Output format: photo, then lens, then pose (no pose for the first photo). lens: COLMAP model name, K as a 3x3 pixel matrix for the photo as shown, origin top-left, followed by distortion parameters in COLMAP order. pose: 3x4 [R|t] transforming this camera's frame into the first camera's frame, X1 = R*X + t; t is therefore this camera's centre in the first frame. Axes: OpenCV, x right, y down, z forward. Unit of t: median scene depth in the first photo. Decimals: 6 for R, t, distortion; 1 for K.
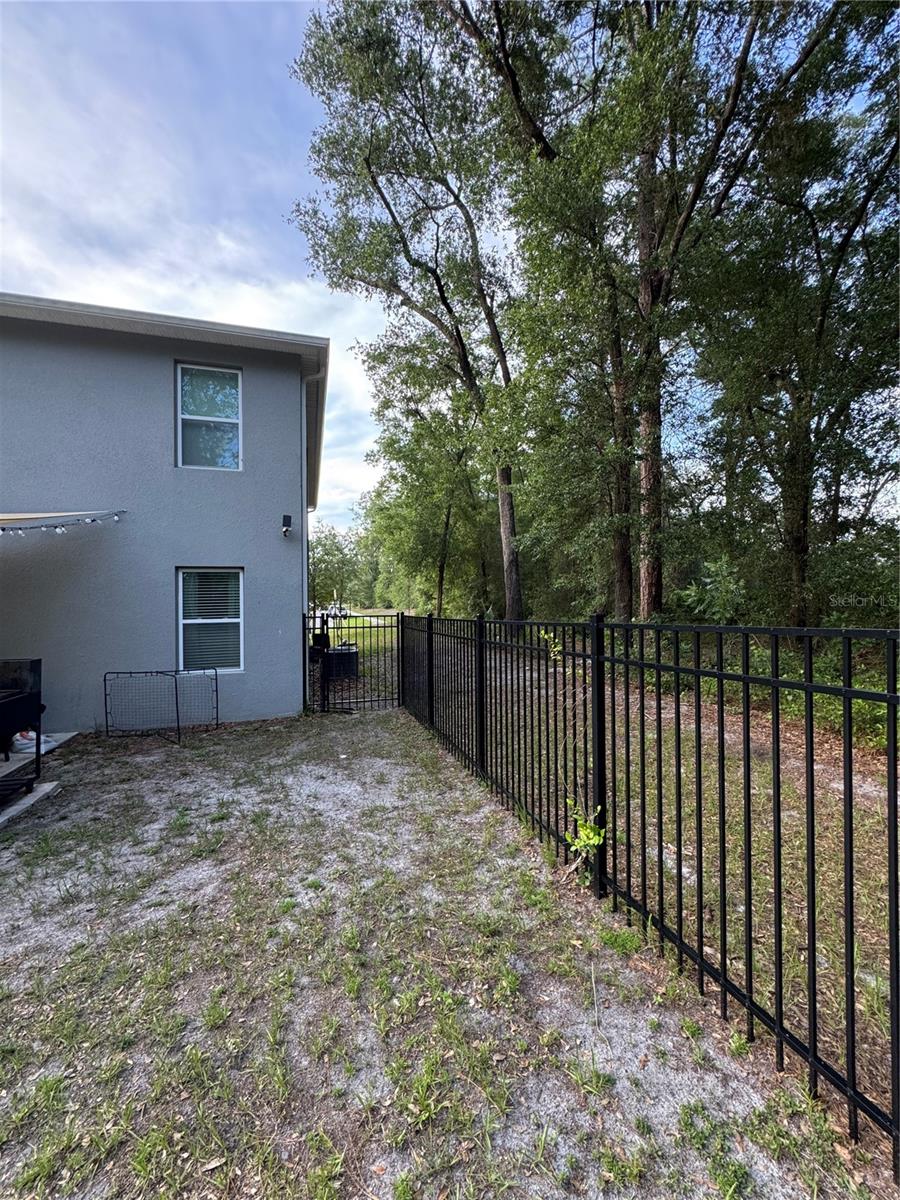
lens RADIAL K [[477.8, 0, 443.4], [0, 477.8, 595.6], [0, 0, 1]] dist [-0.001339, 0.000071]
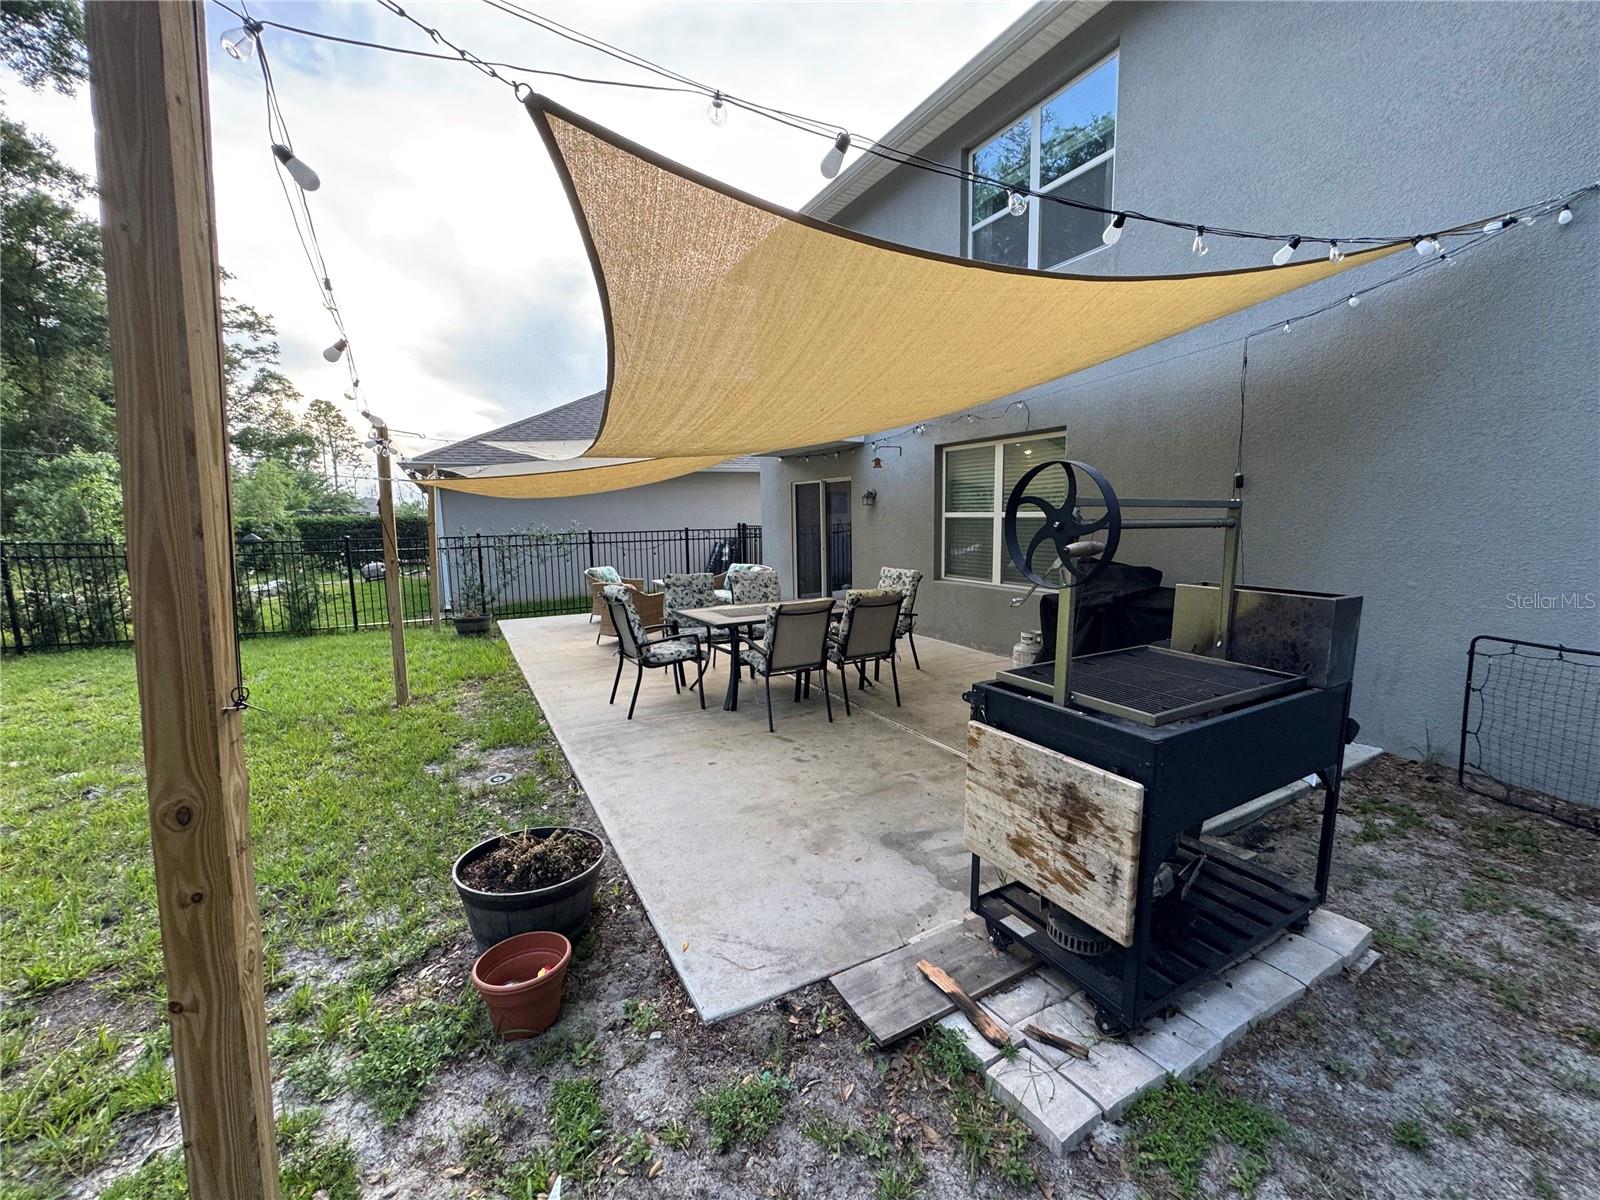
lens RADIAL K [[629.5, 0, 800.0], [0, 629.5, 600.0], [0, 0, 1]] dist [-0.001877, 0.000008]
pose [[0.216630, 0.141302, -0.965974, -0.294822], [0.024686, 0.988361, 0.150112, 0.033594], [0.975942, -0.056365, 0.210620, 0.302147]]
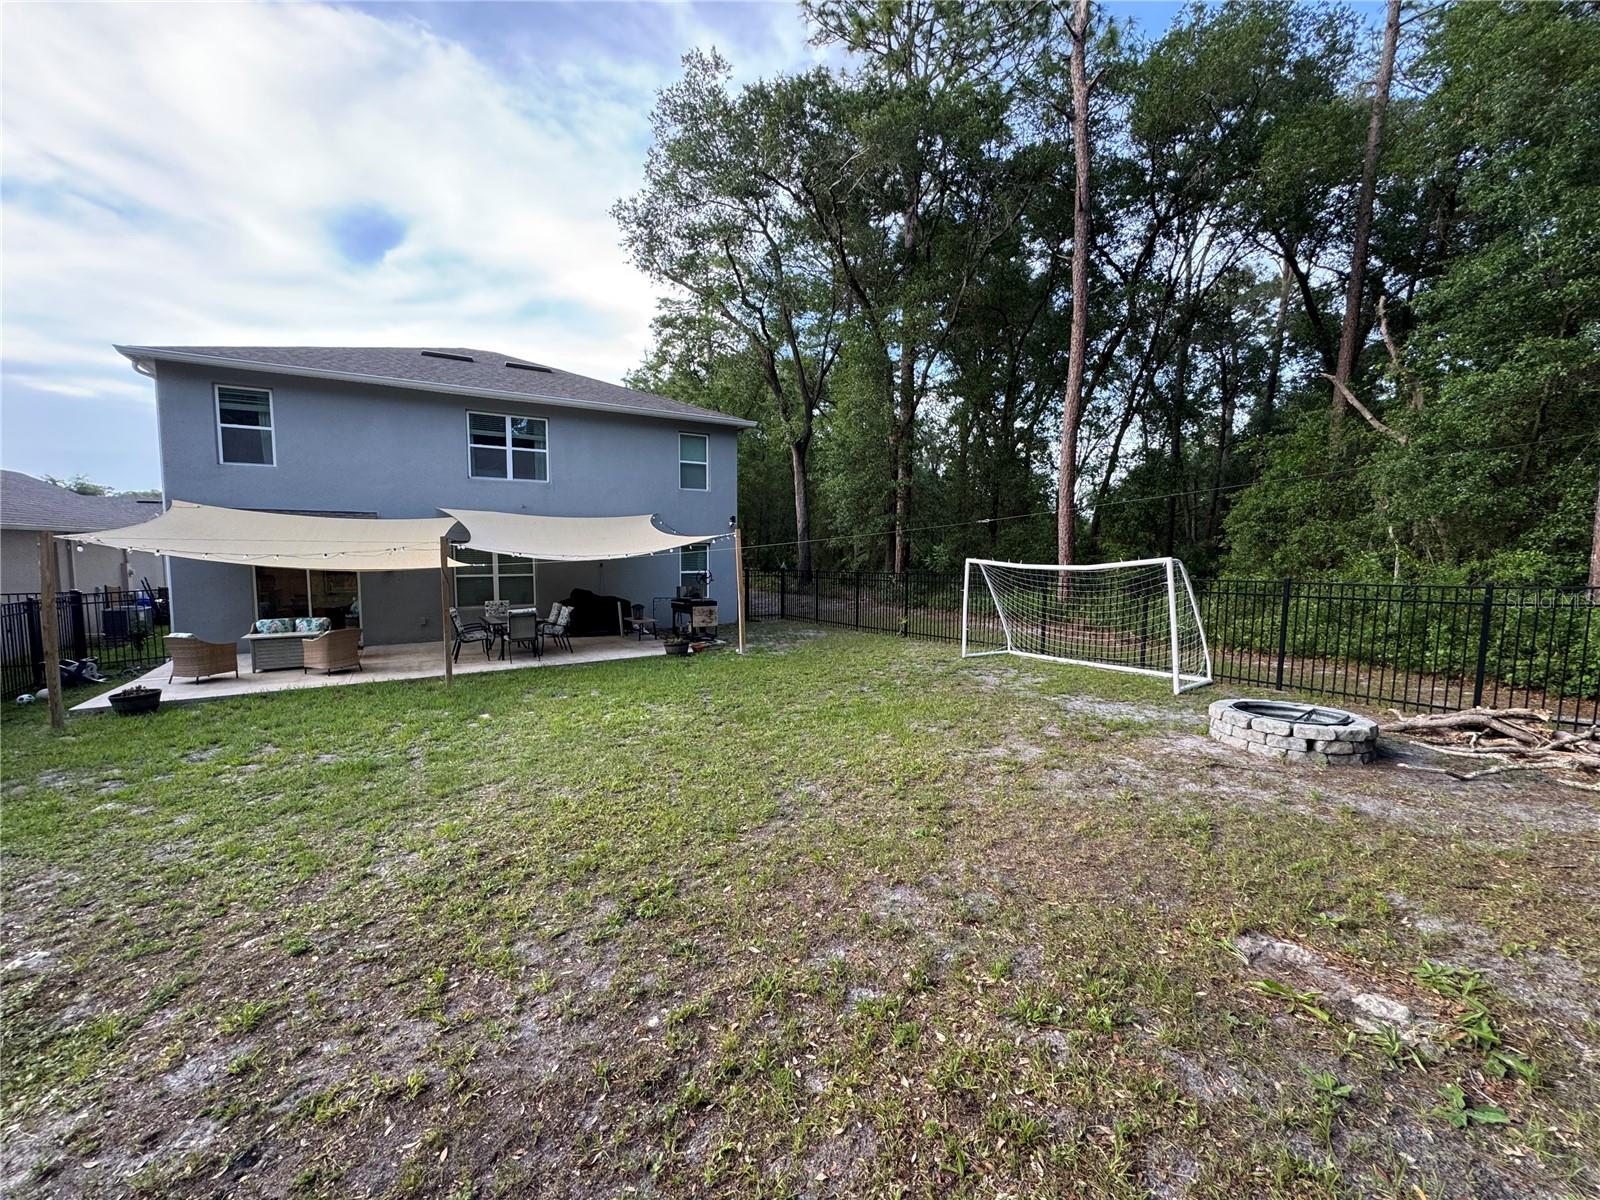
lens RADIAL K [[629.5, 0, 800.0], [0, 629.5, 600.0], [0, 0, 1]] dist [-0.001877, 0.000008]
pose [[0.961931, -0.006810, 0.273206, -0.752795], [-0.018207, 0.995872, 0.088927, -0.064820], [-0.272684, -0.090516, 0.957836, -1.468860]]
